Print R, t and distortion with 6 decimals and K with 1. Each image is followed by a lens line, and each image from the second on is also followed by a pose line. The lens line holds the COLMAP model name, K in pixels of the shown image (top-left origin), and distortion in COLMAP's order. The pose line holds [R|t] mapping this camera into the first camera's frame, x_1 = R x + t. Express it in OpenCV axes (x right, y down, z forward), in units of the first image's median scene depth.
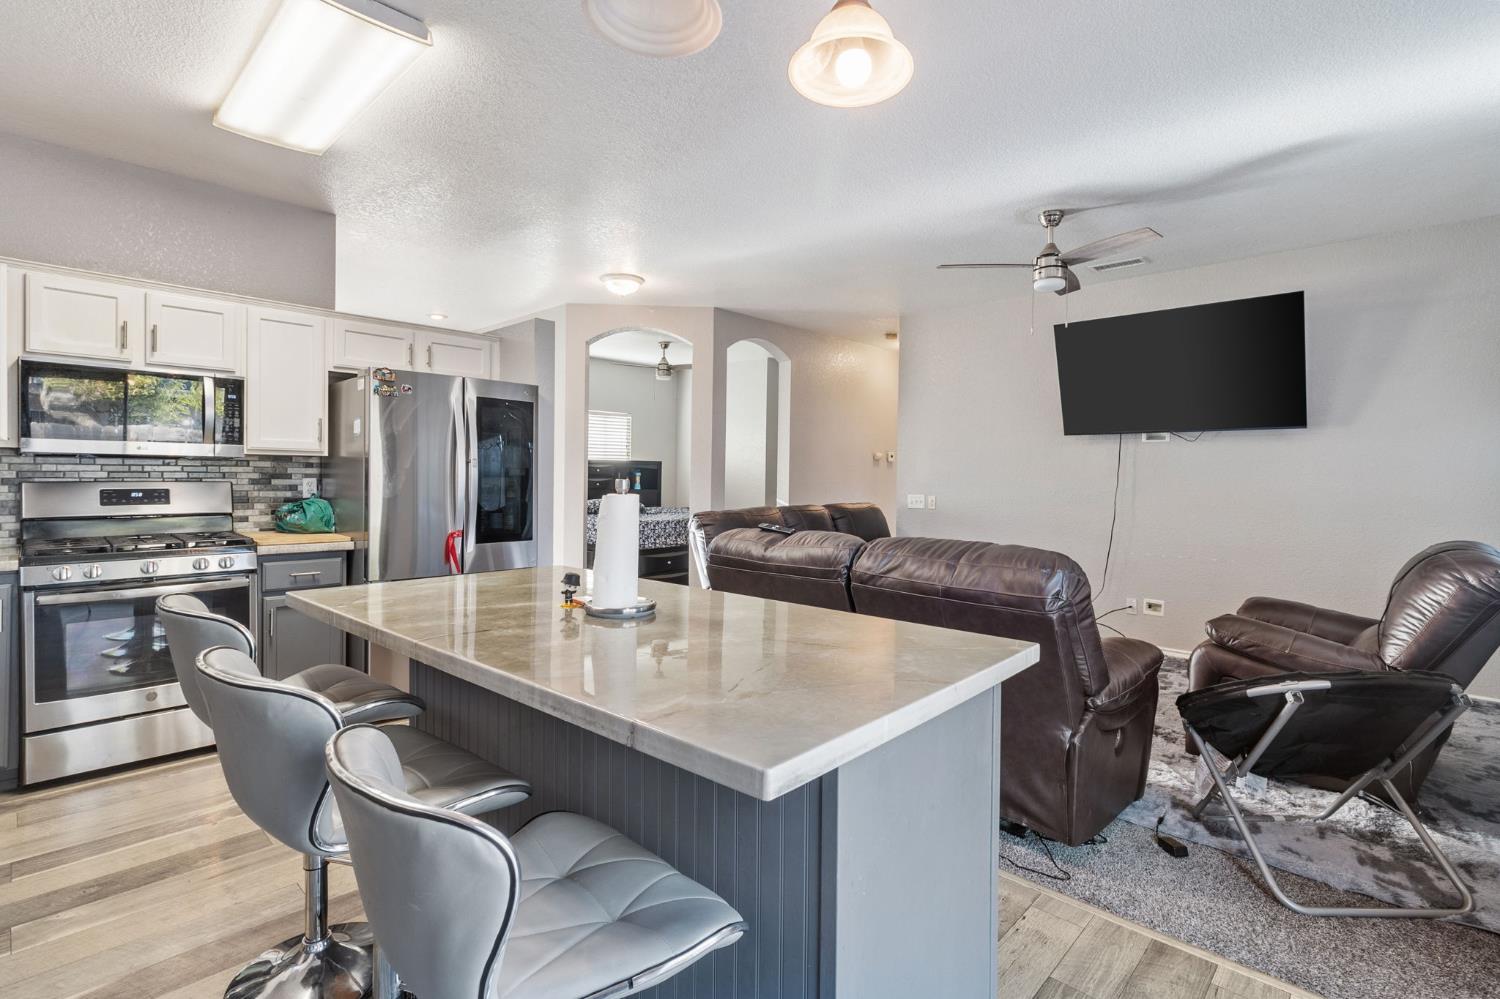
lens RADIAL K [[701.6, 0, 754.2], [0, 701.6, 488.2], [0, 0, 1]] dist [0.002830, 0.000535]
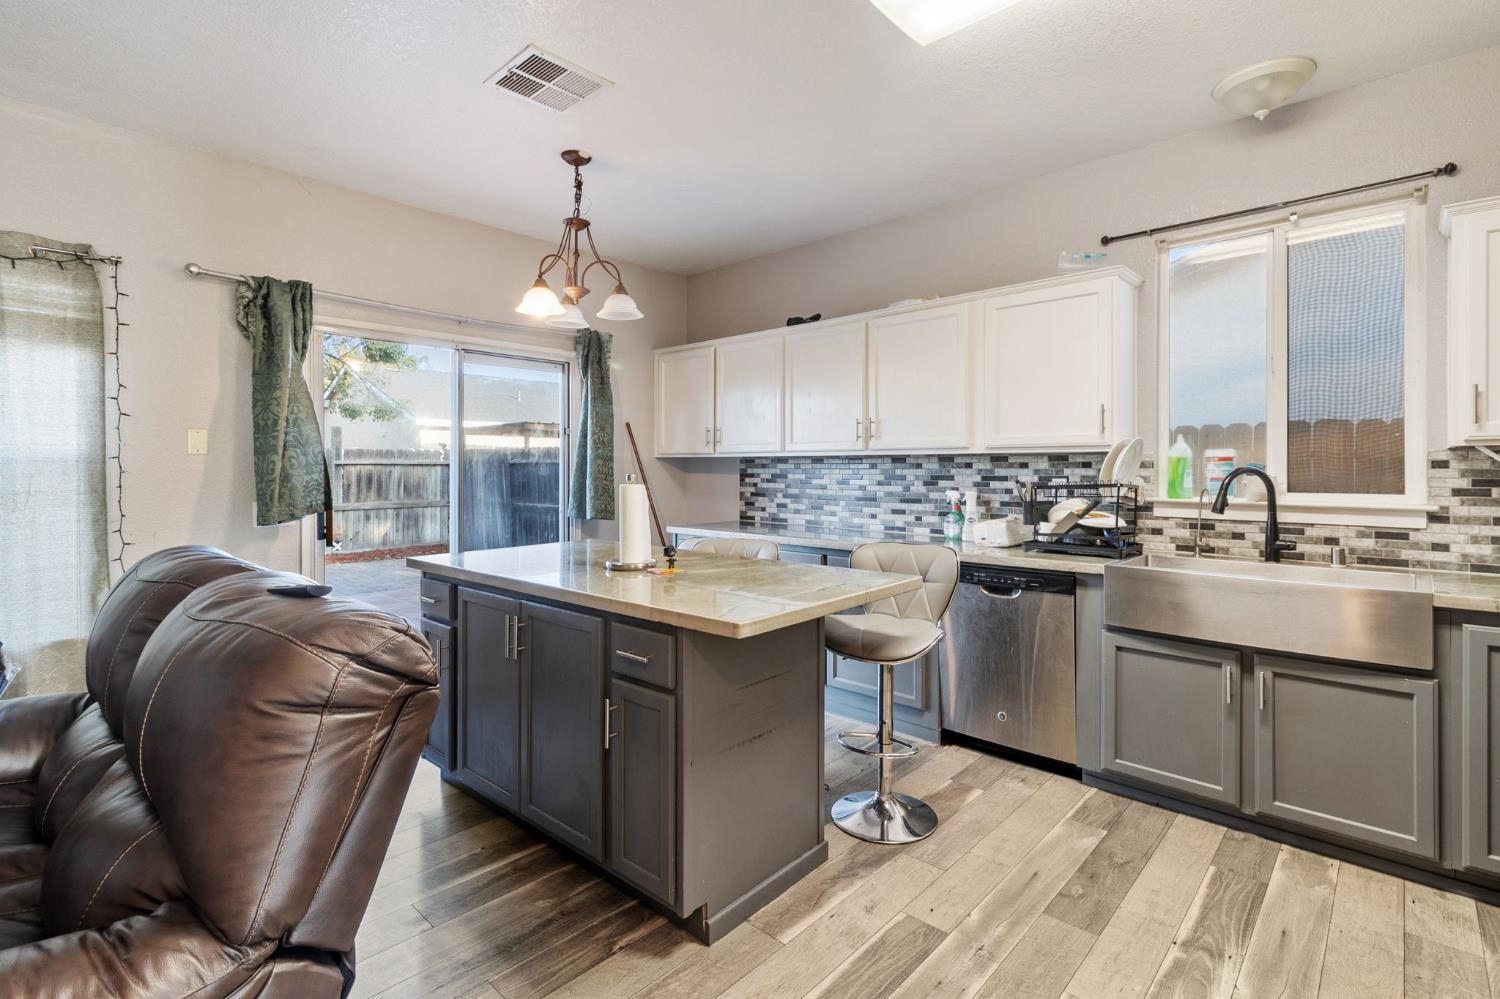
lens RADIAL K [[696.6, 0, 762.0], [0, 696.6, 468.4], [0, 0, 1]] dist [0.001333, 0.000687]
pose [[-0.999827, -0.013668, -0.012585, -0.190965], [-0.013889, 0.999747, 0.017682, -0.022672], [0.012340, 0.017854, -0.999764, 1.064786]]
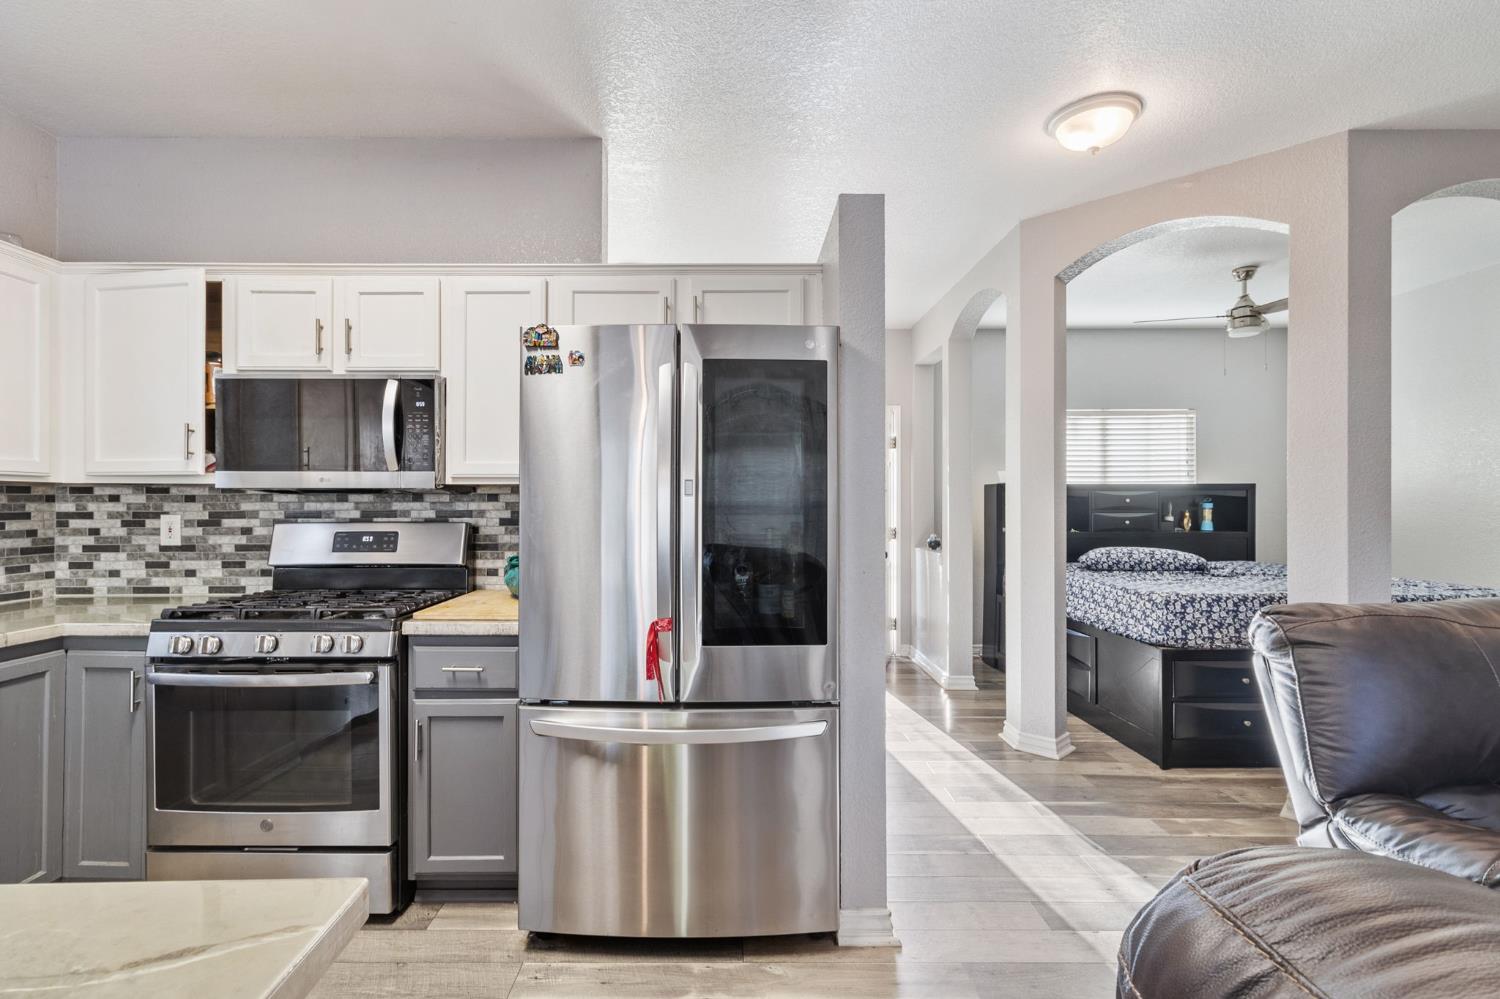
lens RADIAL K [[714.0, 0, 728.8], [0, 714.0, 500.2], [0, 0, 1]] dist [0.001350, -0.000137]
pose [[0.687675, -0.017804, -0.725800, -0.003116], [-0.004586, 0.999573, -0.028864, -0.011015], [0.726004, 0.023177, 0.687300, 0.610501]]
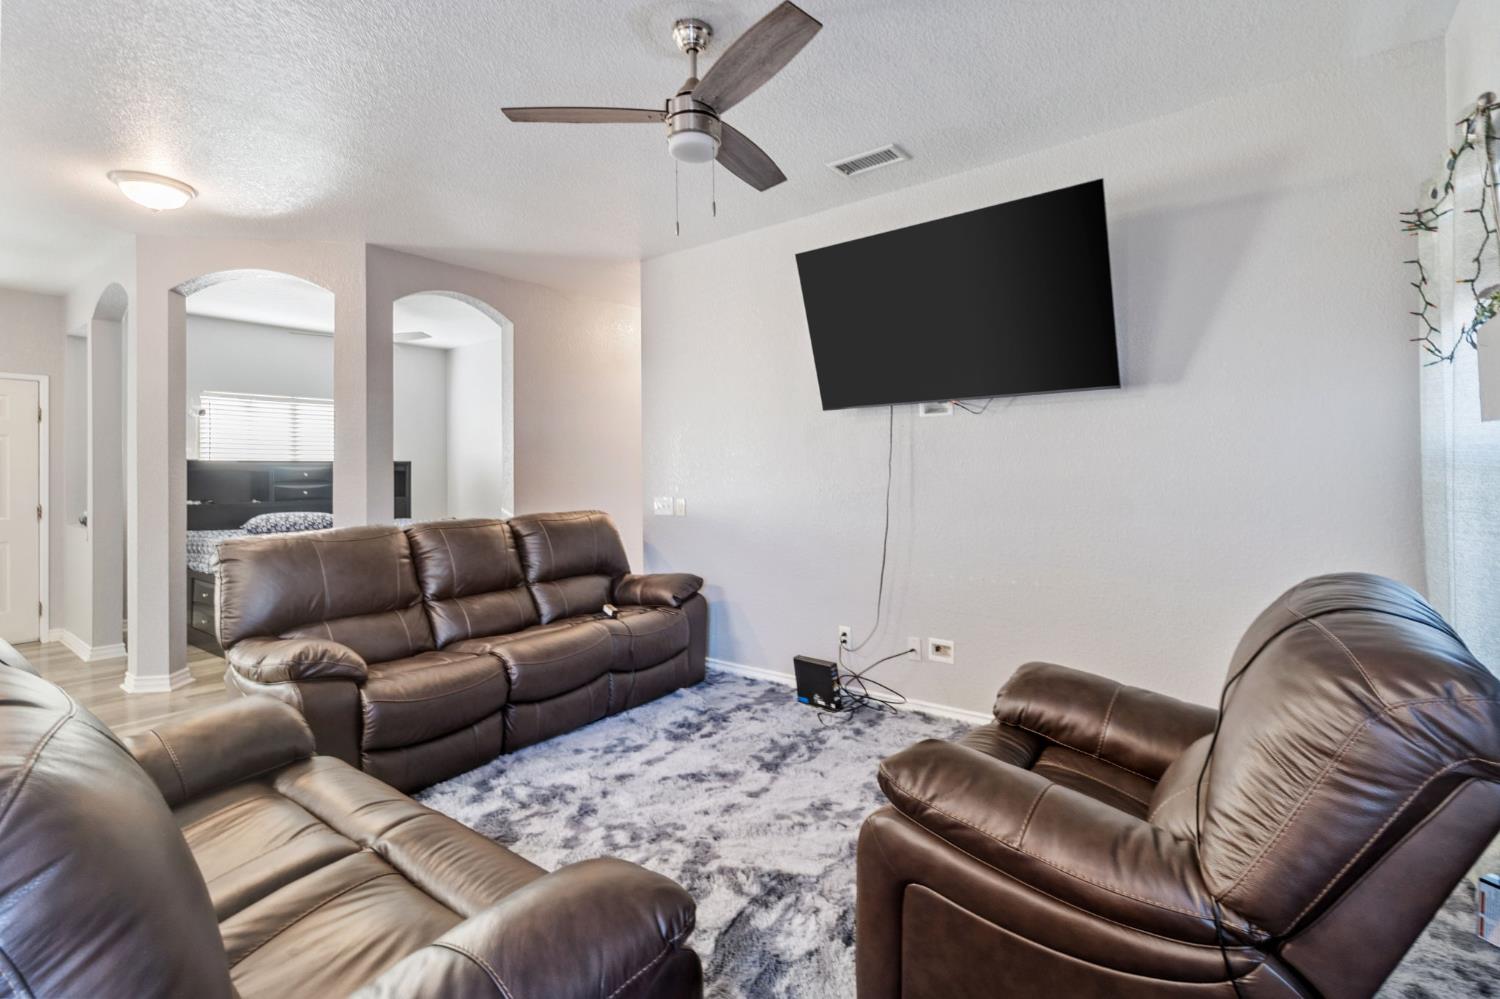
lens RADIAL K [[697.1, 0, 750.6], [0, 697.1, 466.5], [0, 0, 1]] dist [0.000348, 0.000177]
pose [[0.994112, -0.024117, 0.105641, 0.378260], [0.027076, 0.999278, -0.026664, -0.001324], [-0.104922, 0.029367, 0.994047, 0.391894]]
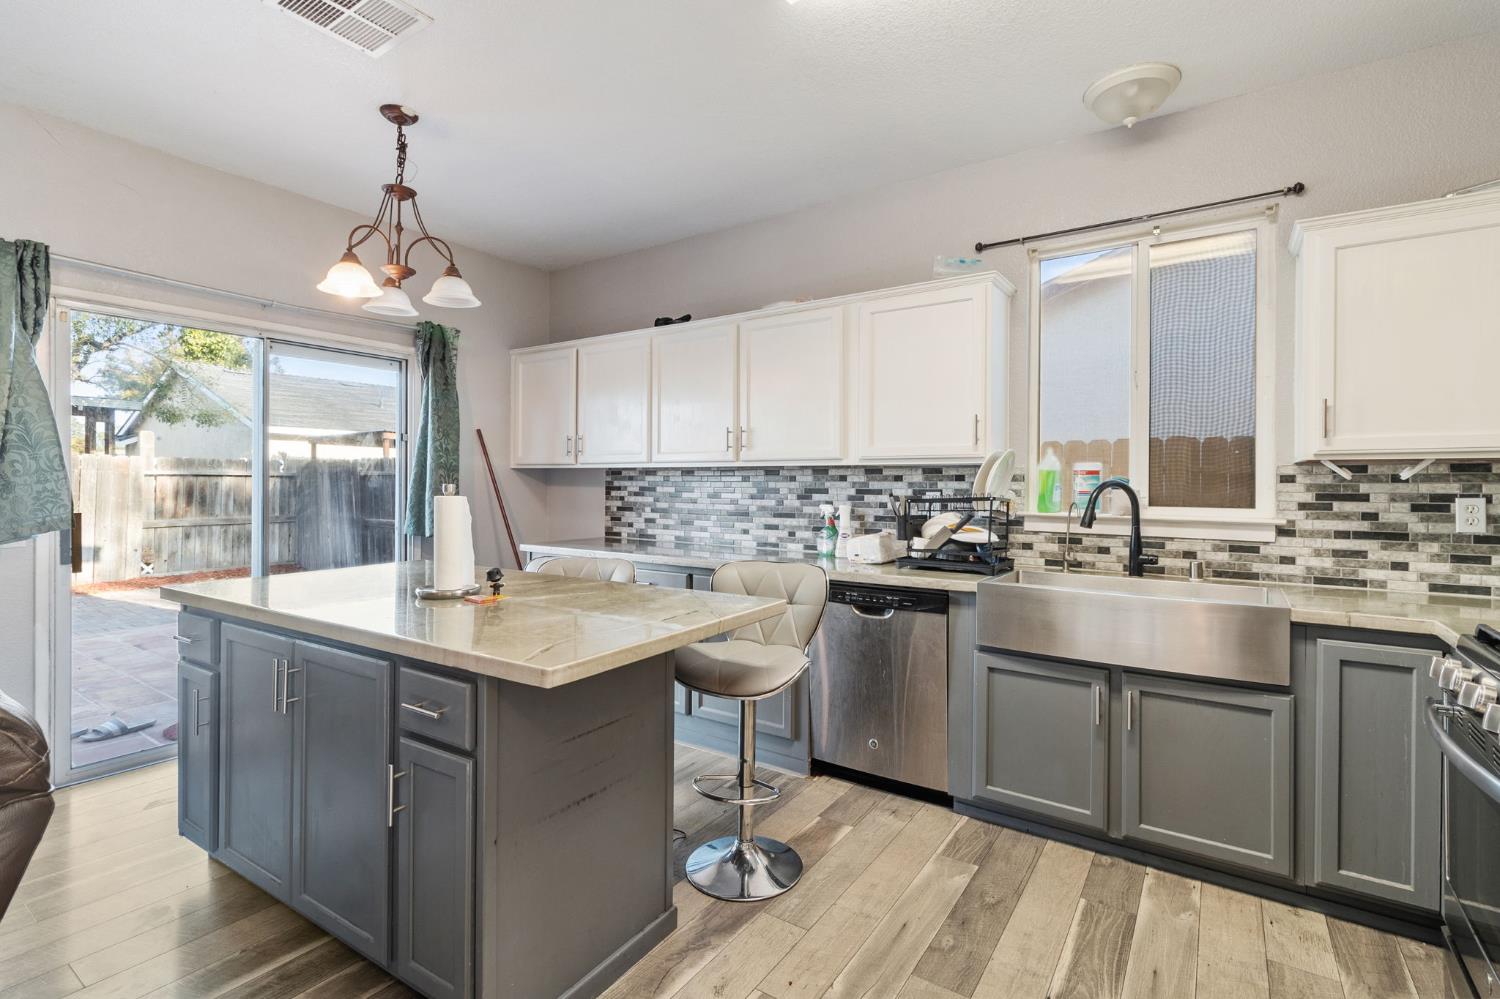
lens RADIAL K [[691.6, 0, 755.9], [0, 691.6, 484.9], [0, 0, 1]] dist [-0.000679, -0.000055]
pose [[-0.986408, -0.019123, -0.163199, -0.224783], [-0.022181, 0.999611, 0.016937, -0.018031], [0.162812, 0.020326, -0.986448, 0.991046]]
